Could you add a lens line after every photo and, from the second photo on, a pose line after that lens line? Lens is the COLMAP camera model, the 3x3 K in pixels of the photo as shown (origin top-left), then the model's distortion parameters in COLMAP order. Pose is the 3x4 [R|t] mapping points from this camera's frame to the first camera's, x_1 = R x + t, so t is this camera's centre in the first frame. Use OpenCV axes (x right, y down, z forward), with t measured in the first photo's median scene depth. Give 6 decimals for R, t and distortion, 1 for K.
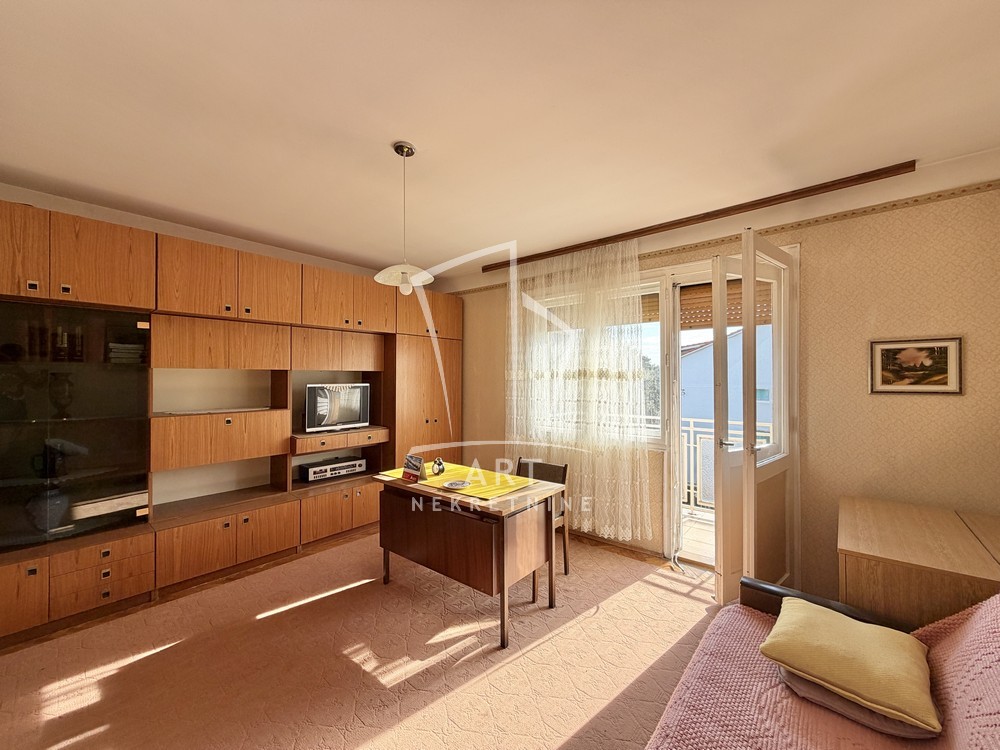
lens RADIAL K [[402.1, 0, 521.8], [0, 402.1, 373.5], [0, 0, 1]] dist [-0.002248, 0.000406]
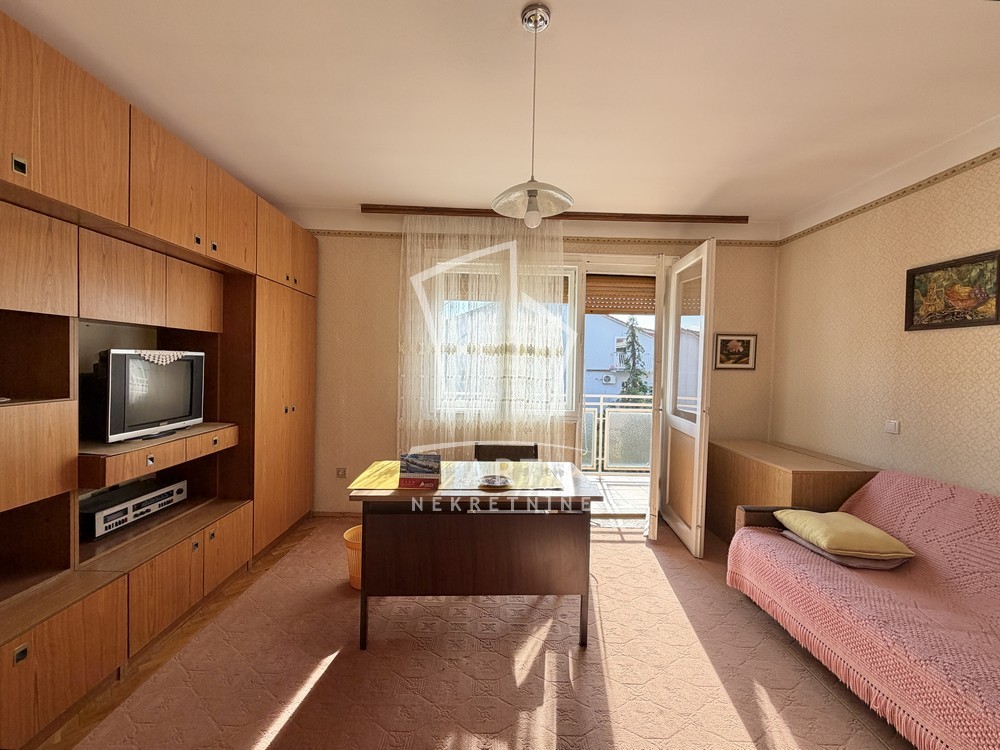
lens RADIAL K [[402.1, 0, 502.0], [0, 402.1, 373.5], [0, 0, 1]] dist [-0.002248, 0.000406]
pose [[0.755271, -0.000347, 0.655412, -0.622883], [-0.027986, 0.999071, 0.032779, 0.035331], [-0.654814, -0.043099, 0.754560, 0.371562]]
